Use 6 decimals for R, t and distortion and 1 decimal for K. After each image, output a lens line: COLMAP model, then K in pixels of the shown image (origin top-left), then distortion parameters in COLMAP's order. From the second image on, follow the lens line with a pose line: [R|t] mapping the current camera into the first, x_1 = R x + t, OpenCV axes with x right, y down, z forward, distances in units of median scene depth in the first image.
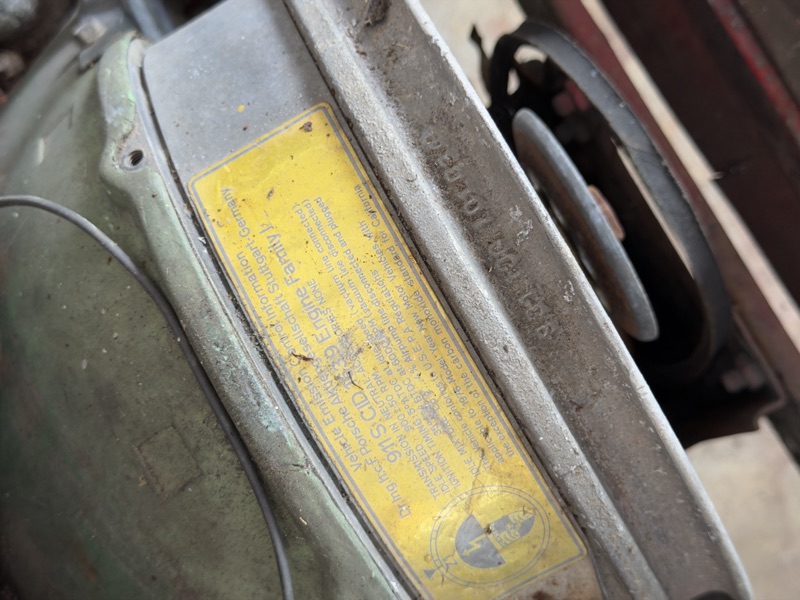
lens RADIAL K [[1147.5, 0, 400.0], [0, 1147.5, 300.0], [0, 0, 1]] dist [0.118910, -0.168276]
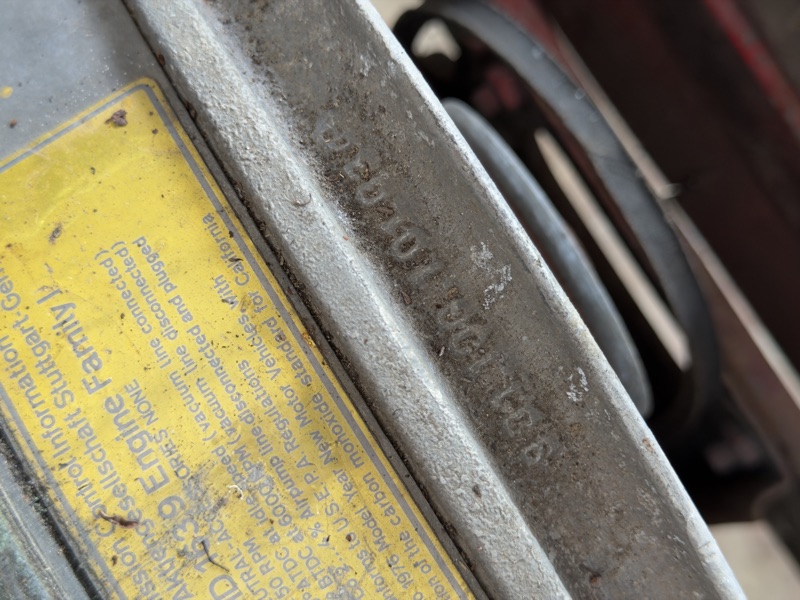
lens RADIAL K [[1147.5, 0, 400.0], [0, 1147.5, 300.0], [0, 0, 1]] dist [0.118910, -0.168276]
pose [[0.993049, -0.035957, 0.112071, -0.007382], [0.038594, 0.999025, -0.021452, -0.040947], [-0.111190, 0.025628, 0.993469, 0.414883]]
